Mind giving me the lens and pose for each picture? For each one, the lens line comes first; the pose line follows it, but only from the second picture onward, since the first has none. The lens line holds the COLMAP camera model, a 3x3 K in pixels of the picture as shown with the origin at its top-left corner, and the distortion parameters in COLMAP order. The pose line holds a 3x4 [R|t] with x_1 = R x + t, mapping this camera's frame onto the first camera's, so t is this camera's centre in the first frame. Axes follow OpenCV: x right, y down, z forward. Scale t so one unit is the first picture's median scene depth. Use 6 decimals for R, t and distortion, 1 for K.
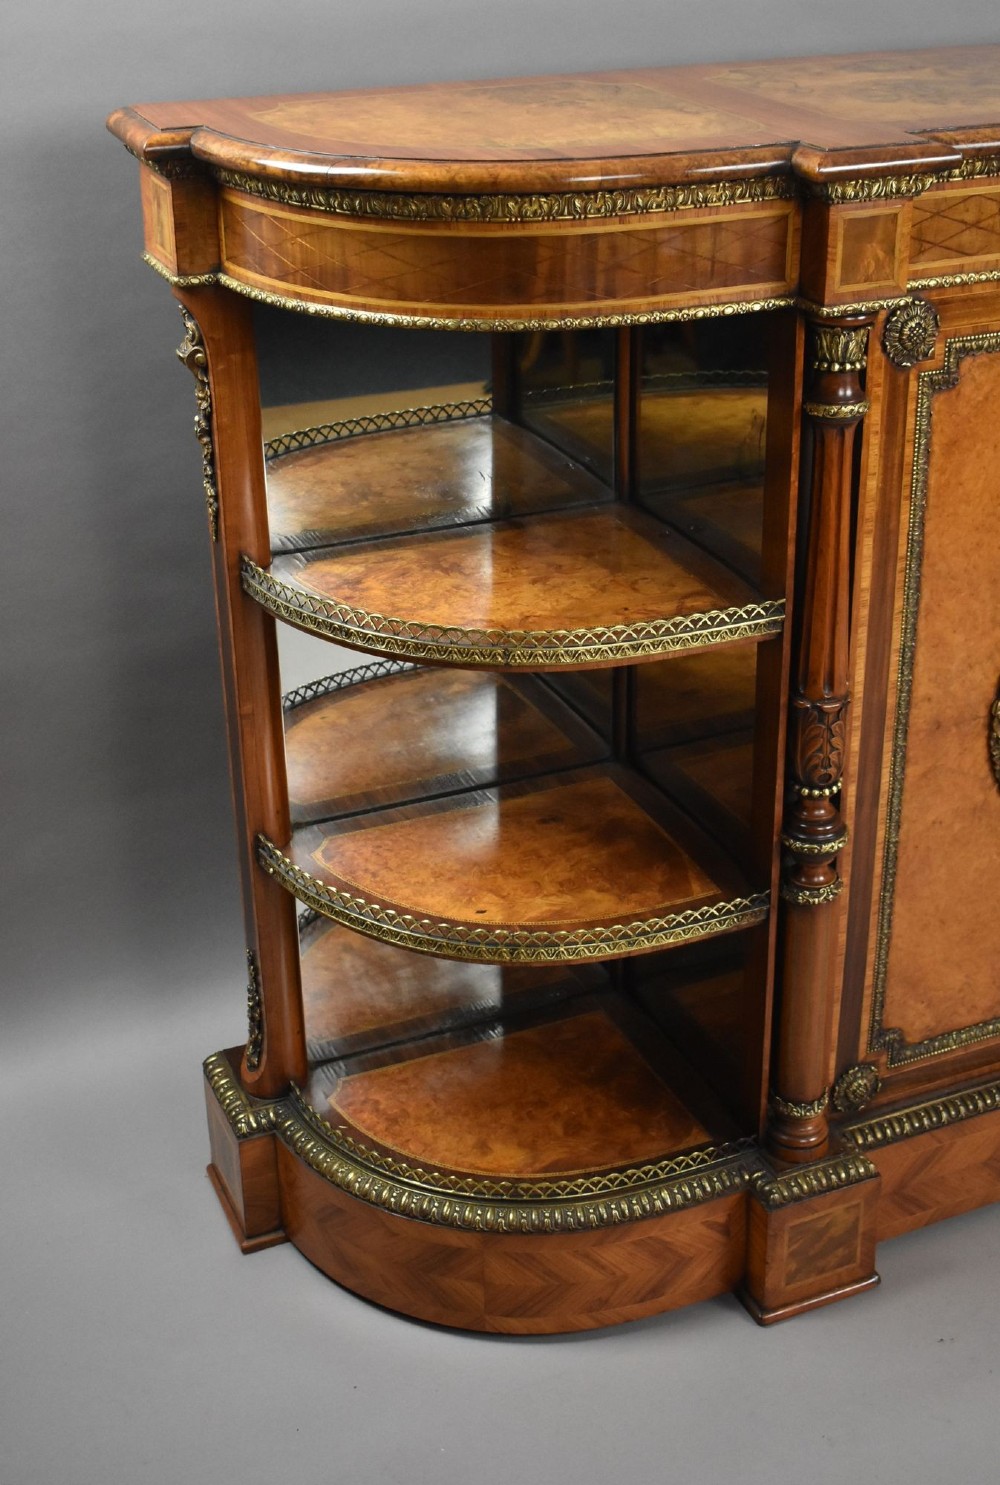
lens RADIAL K [[2012.6, 0, 503.0], [0, 2012.6, 689.5], [0, 0, 1]] dist [-0.048843, 0.000000]
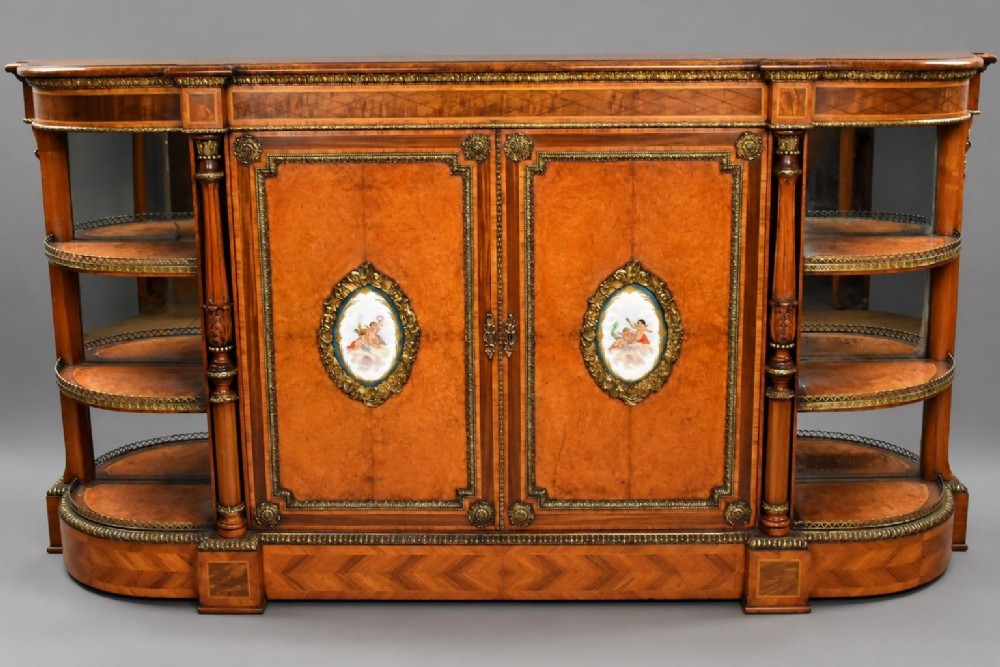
lens RADIAL K [[1314.0, 0, 489.1], [0, 1314.0, 297.1], [0, 0, 1]] dist [-0.076437, 0.000000]
pose [[0.904801, 0.096590, -0.414735, 1.000937], [-0.184830, 0.966491, -0.178141, 0.191697], [0.383631, 0.237837, 0.892334, -0.210453]]
